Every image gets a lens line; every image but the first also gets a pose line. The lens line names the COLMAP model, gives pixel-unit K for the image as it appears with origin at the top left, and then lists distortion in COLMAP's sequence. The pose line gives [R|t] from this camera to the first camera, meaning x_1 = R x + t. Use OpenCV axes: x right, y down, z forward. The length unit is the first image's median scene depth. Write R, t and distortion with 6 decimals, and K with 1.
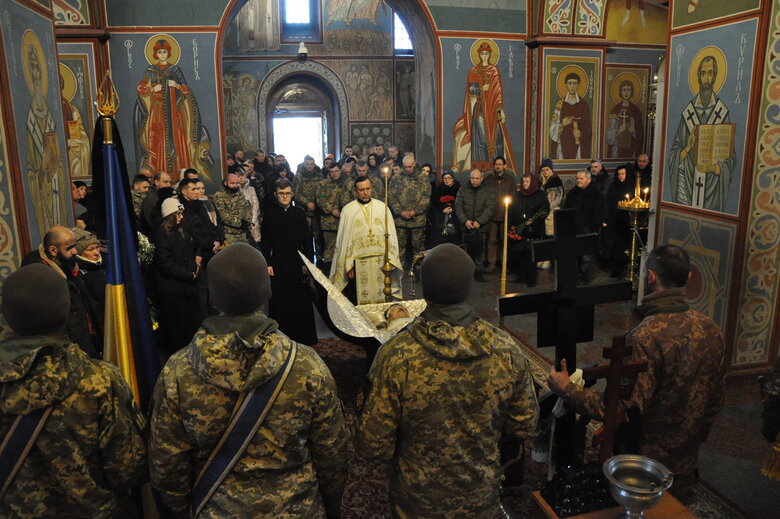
lens RADIAL K [[604.6, 0, 393.0], [0, 604.6, 266.4], [0, 0, 1]] dist [-0.125841, 0.069177]
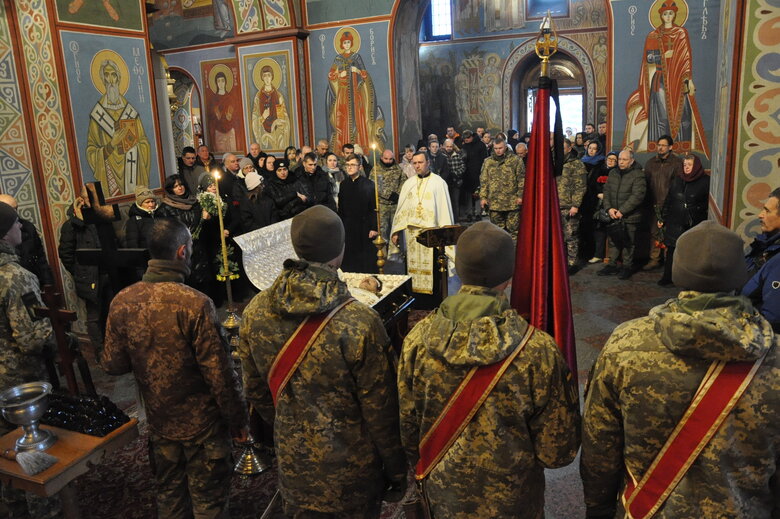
lens RADIAL K [[604.6, 0, 388.3], [0, 604.6, 264.2], [0, 0, 1]] dist [-0.125841, 0.069177]
pose [[0.791308, 0.125146, -0.598473, 0.408791], [-0.105651, 0.992092, 0.067762, -0.019981], [0.602220, 0.009608, 0.798272, 0.114212]]
